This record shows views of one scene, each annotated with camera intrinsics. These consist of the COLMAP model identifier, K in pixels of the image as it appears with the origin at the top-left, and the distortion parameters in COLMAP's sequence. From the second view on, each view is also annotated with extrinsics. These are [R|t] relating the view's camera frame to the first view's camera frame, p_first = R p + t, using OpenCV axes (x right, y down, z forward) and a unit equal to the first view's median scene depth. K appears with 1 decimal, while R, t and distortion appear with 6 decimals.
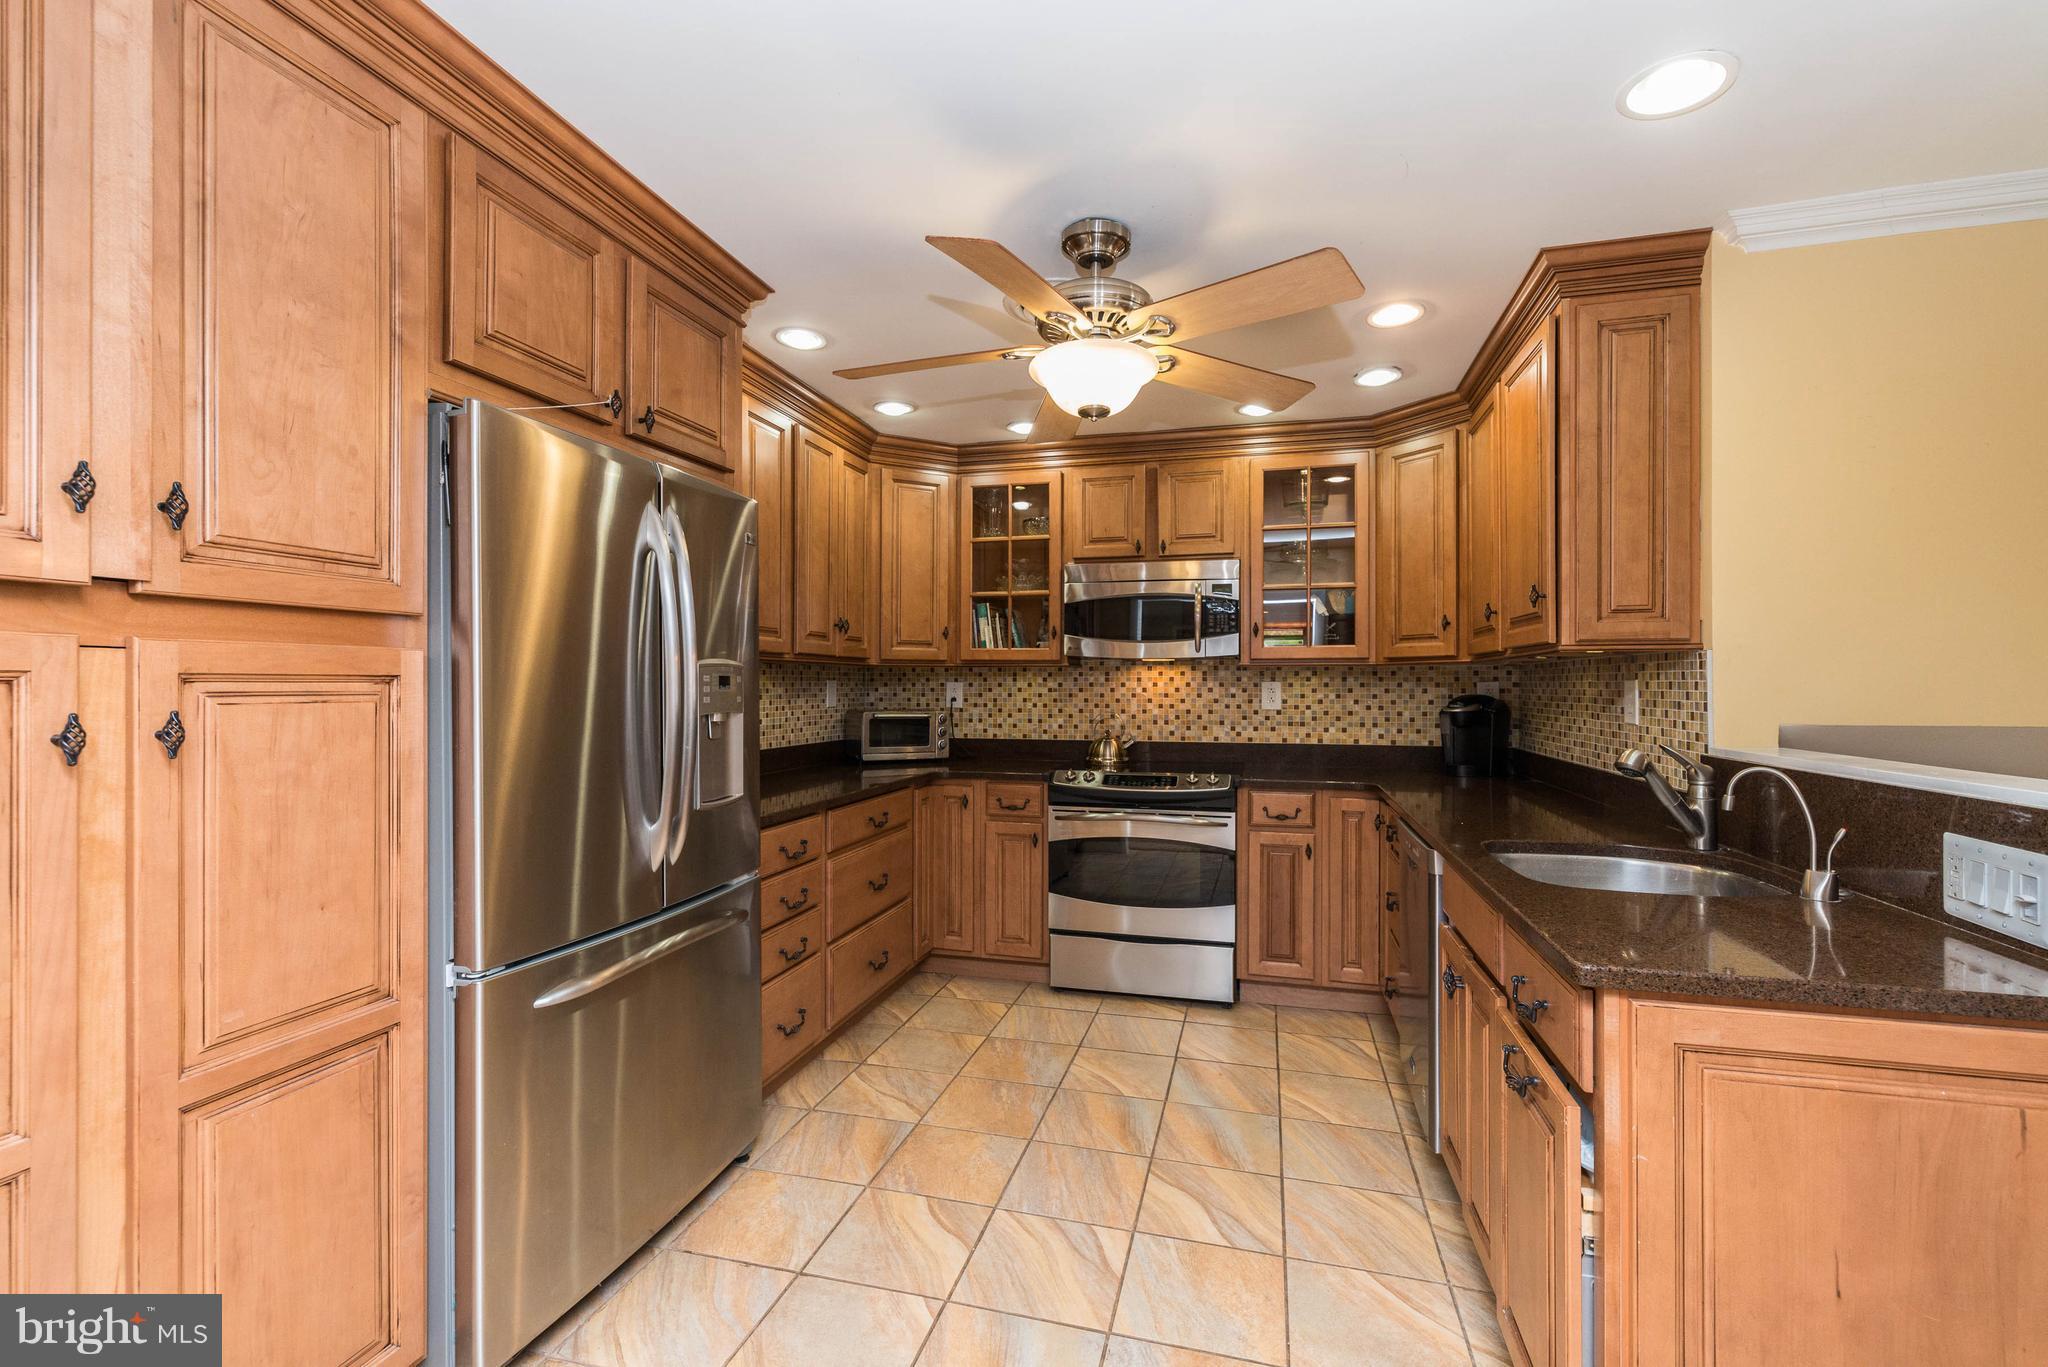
lens RADIAL K [[884.6, 0, 1015.7], [0, 884.6, 689.7], [0, 0, 1]] dist [-0.000412, 0.000473]
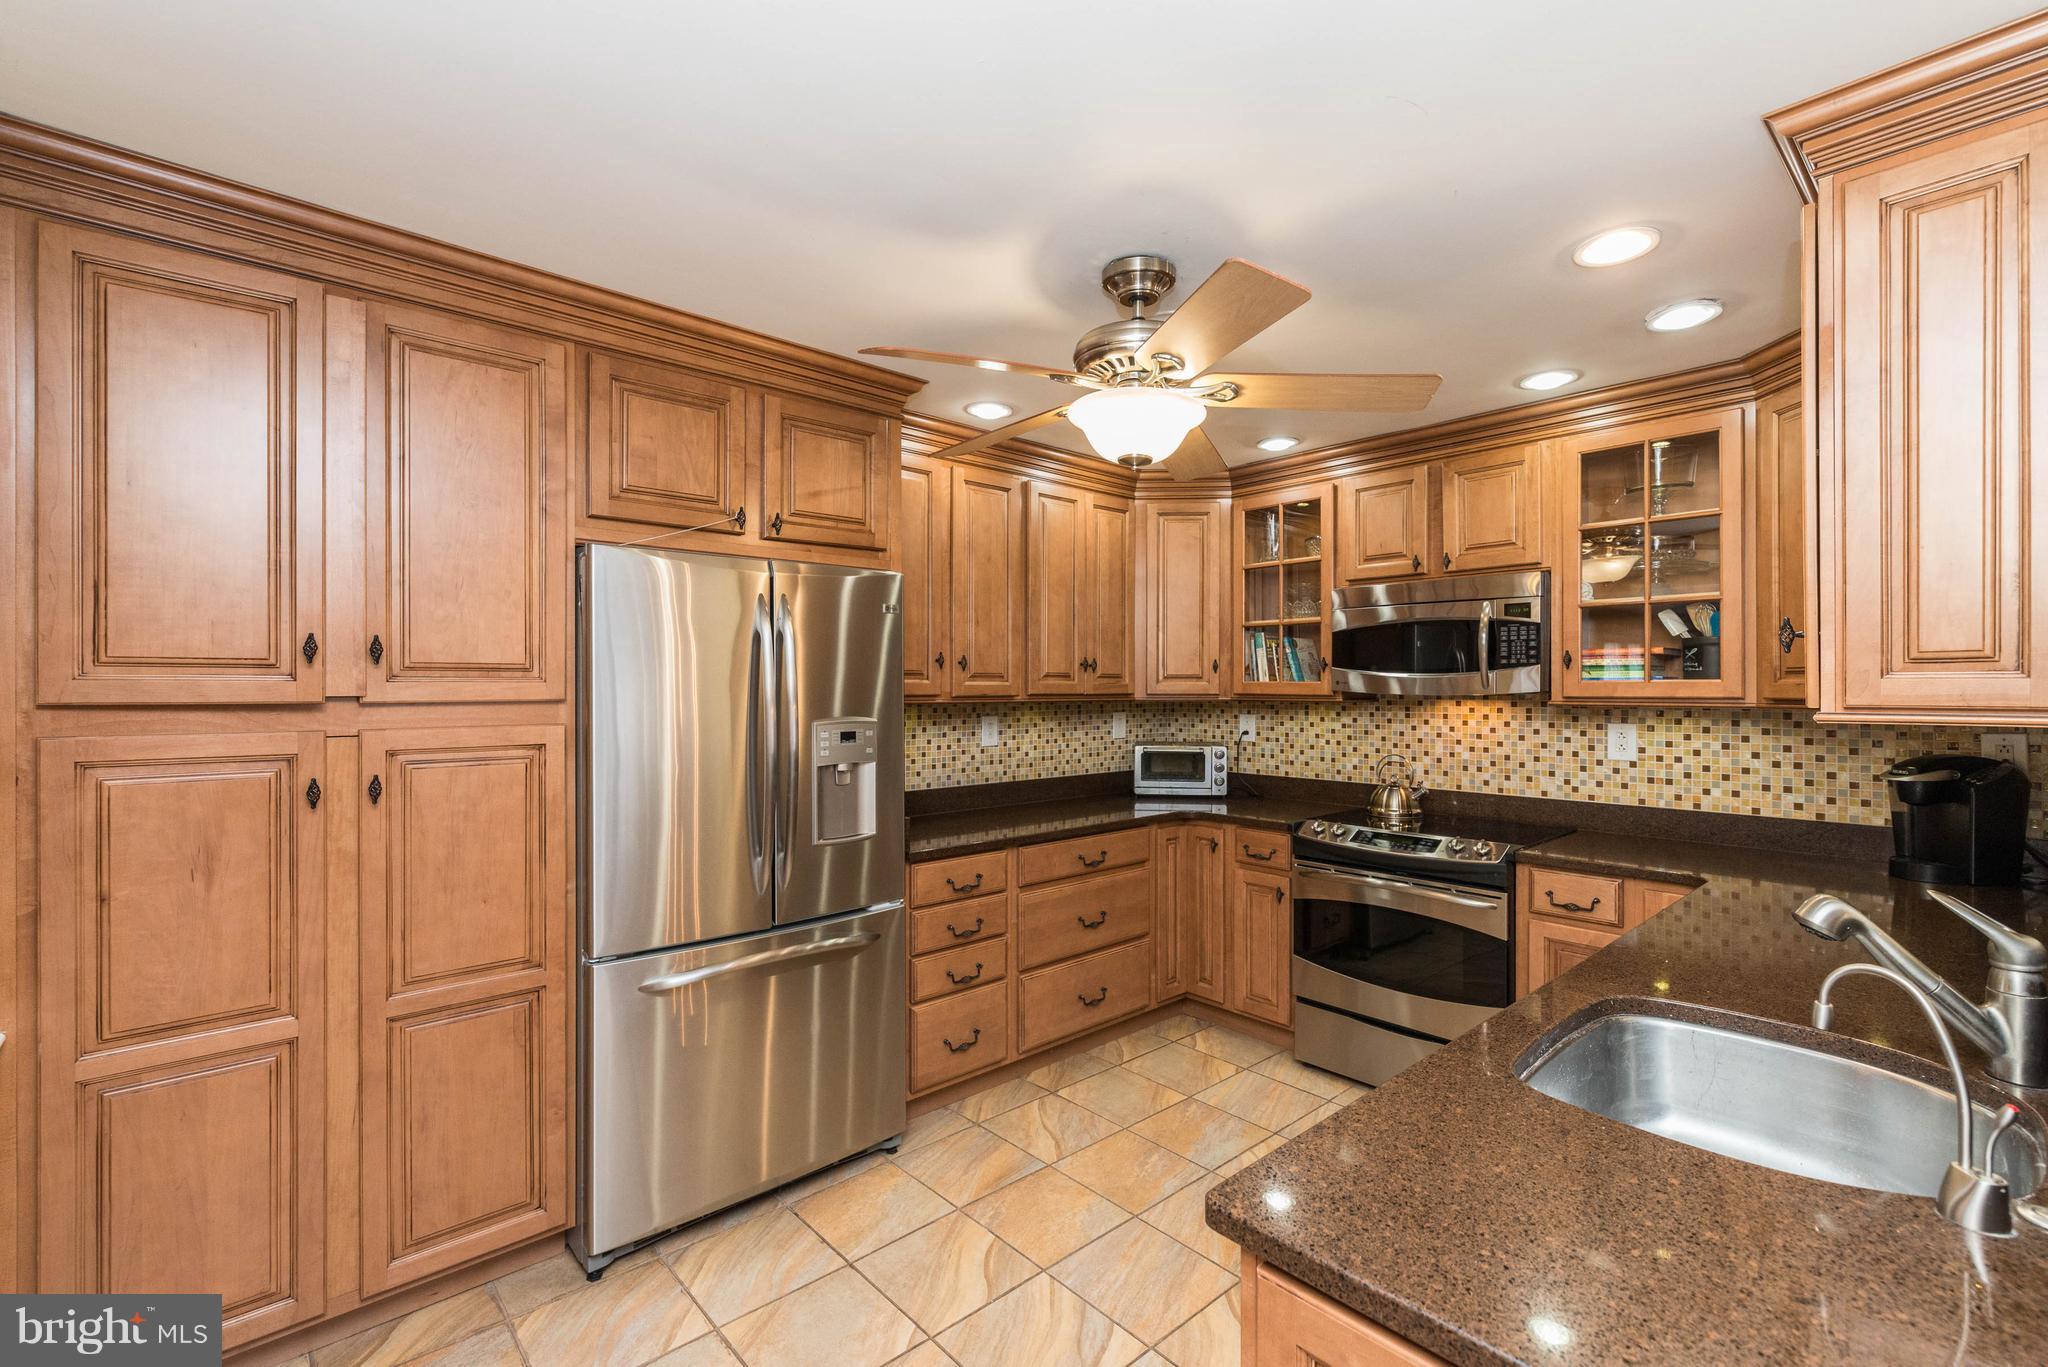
lens RADIAL K [[884.6, 0, 1015.7], [0, 884.6, 689.7], [0, 0, 1]] dist [-0.000412, 0.000473]
pose [[0.840274, -0.001344, -0.542161, 0.278092], [0.000056, 0.999997, -0.002392, -0.038596], [0.542162, 0.001980, 0.840271, 0.079542]]
